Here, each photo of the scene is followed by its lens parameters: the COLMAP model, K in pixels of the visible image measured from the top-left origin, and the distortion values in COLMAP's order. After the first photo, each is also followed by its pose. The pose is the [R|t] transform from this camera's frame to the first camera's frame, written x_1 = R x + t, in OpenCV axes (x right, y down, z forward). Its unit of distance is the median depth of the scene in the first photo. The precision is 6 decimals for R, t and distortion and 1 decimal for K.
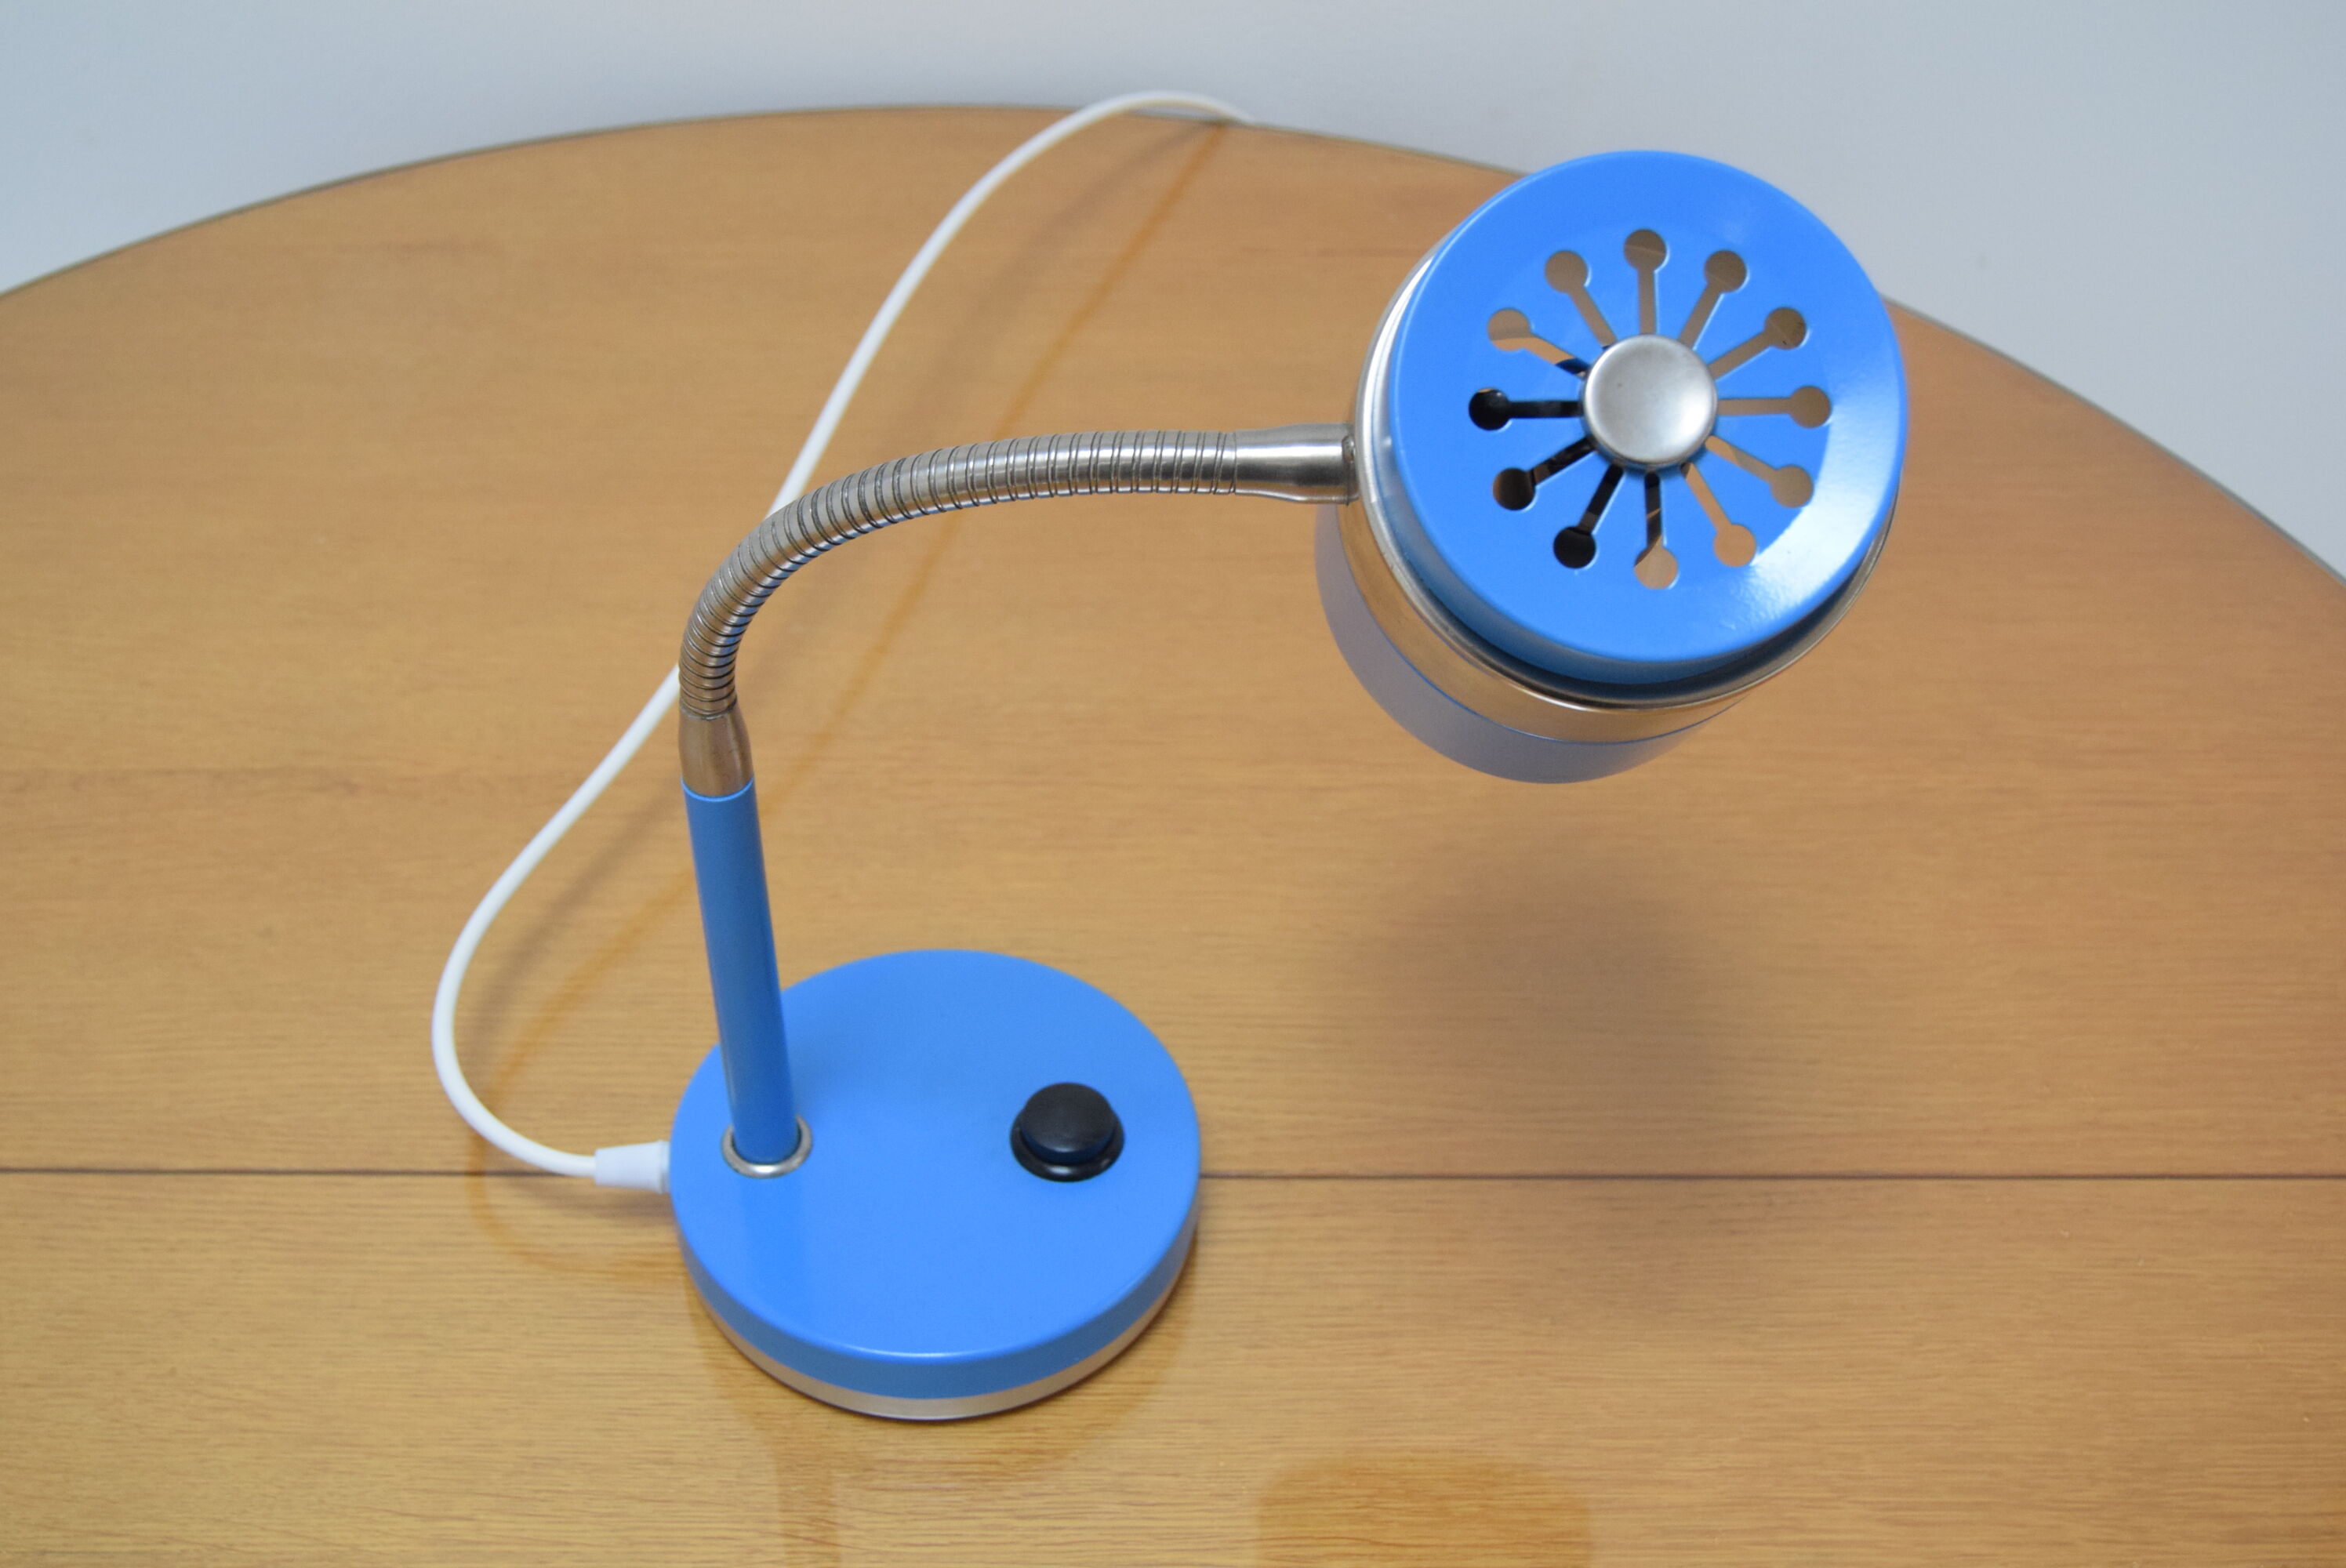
lens RADIAL K [[3138.7, 0, 1177.1], [0, 3138.7, 770.1], [0, 0, 1]] dist [-0.051128, 0.000000]
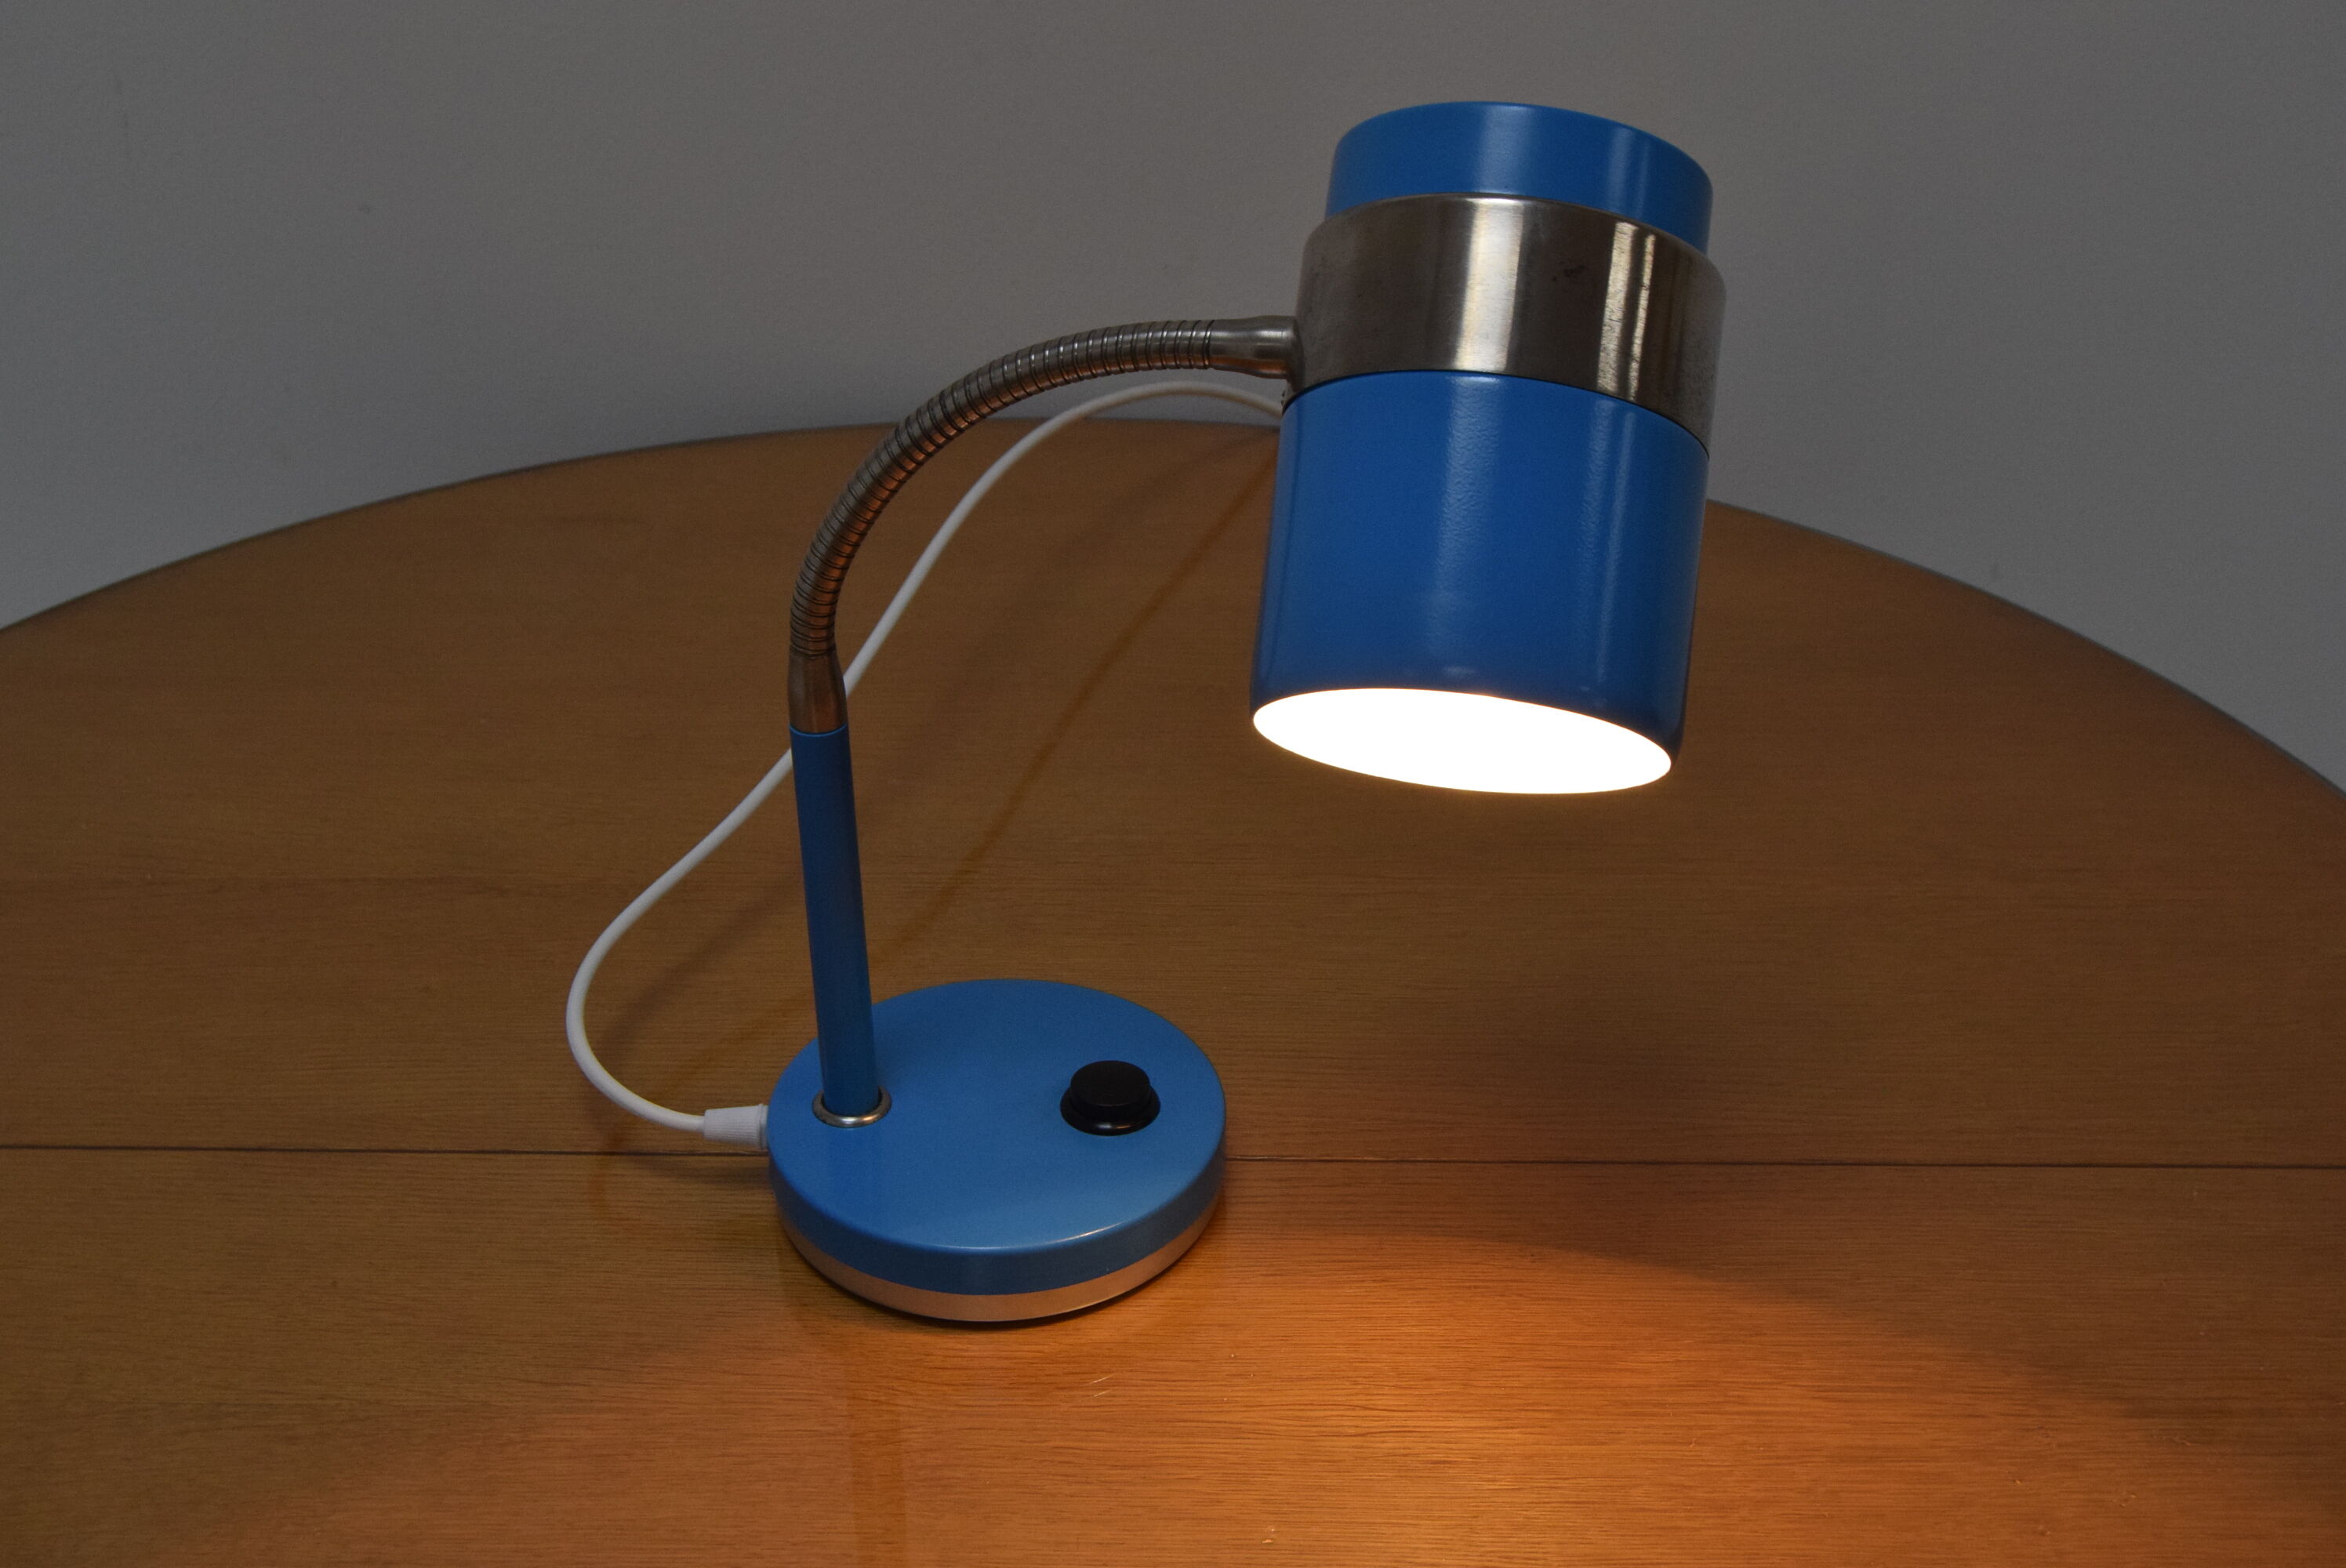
lens RADIAL K [[3435.8, 0, 1182.0], [0, 3435.8, 795.9], [0, 0, 1]] dist [-0.051730, 0.000000]
pose [[0.998897, -0.001923, -0.046924, 0.049658], [-0.008203, 0.976657, -0.214646, 0.271174], [0.046241, 0.214794, 0.975564, -0.250609]]
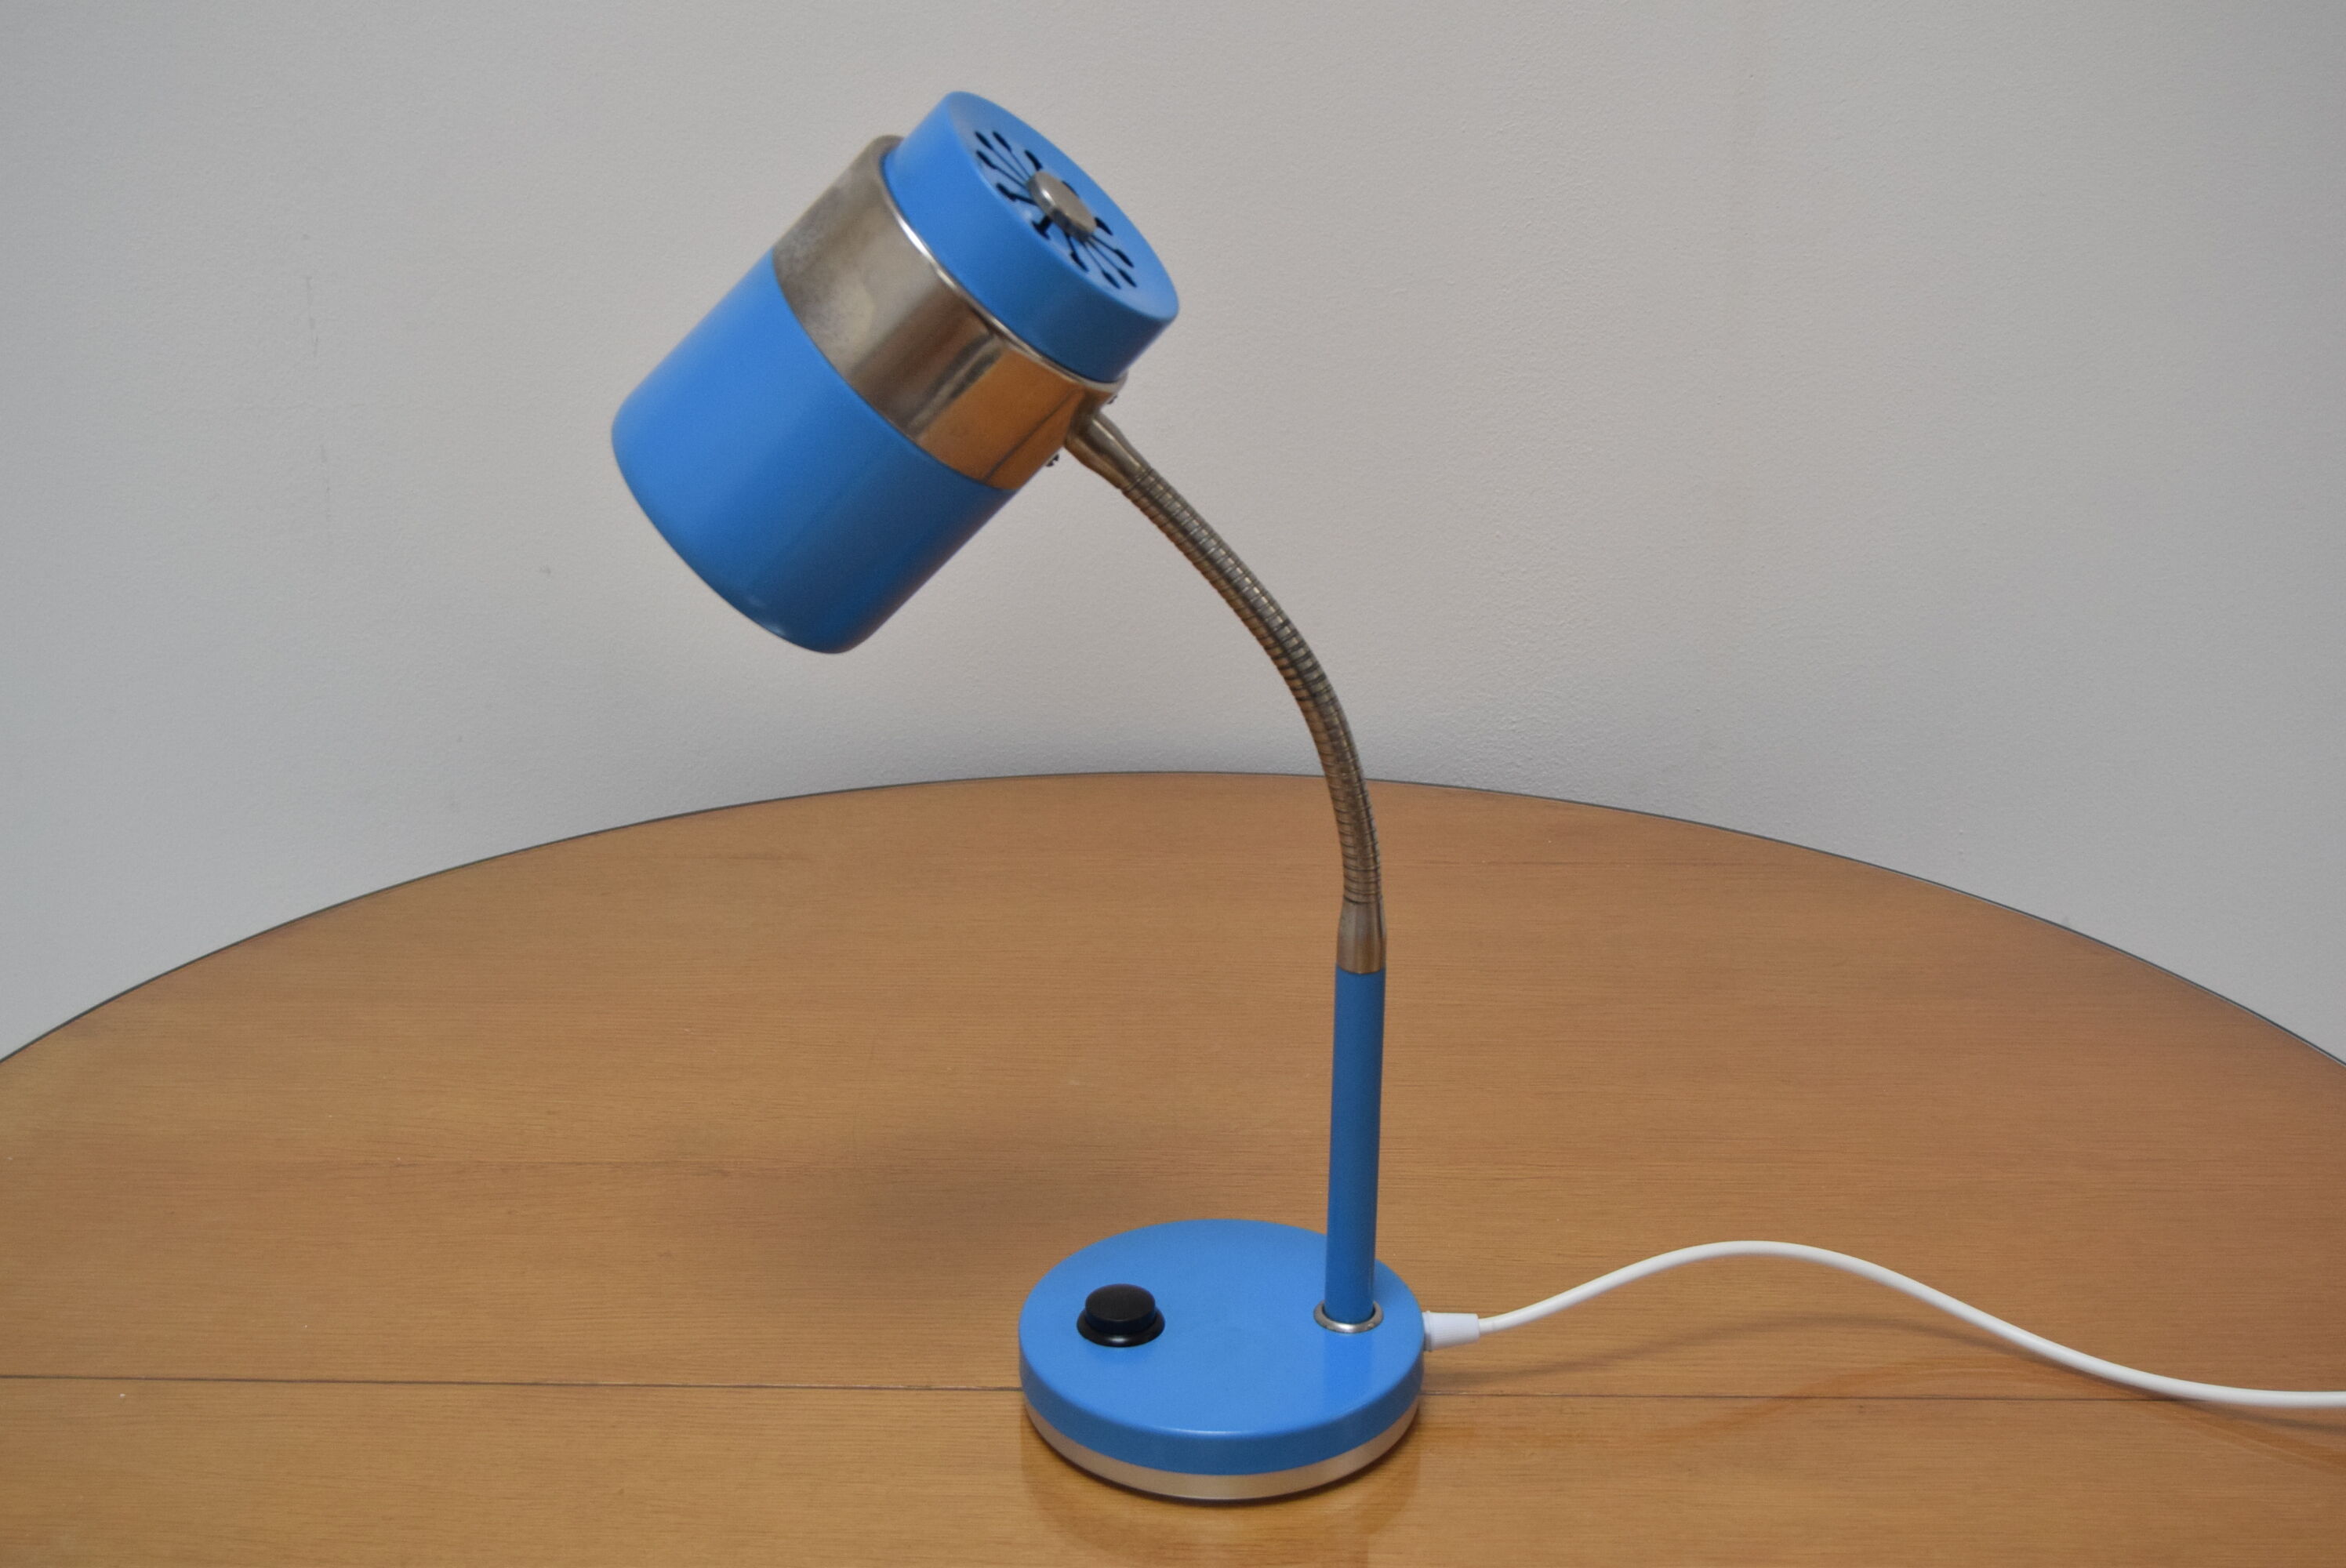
lens RADIAL K [[3853.5, 0, 1158.9], [0, 3853.5, 786.8], [0, 0, 1]] dist [-0.060552, 0.000000]
pose [[0.999324, -0.002279, -0.036689, -0.037676], [-0.010392, 0.939842, -0.341452, 0.436340], [0.035260, 0.341603, 0.939183, -0.560787]]
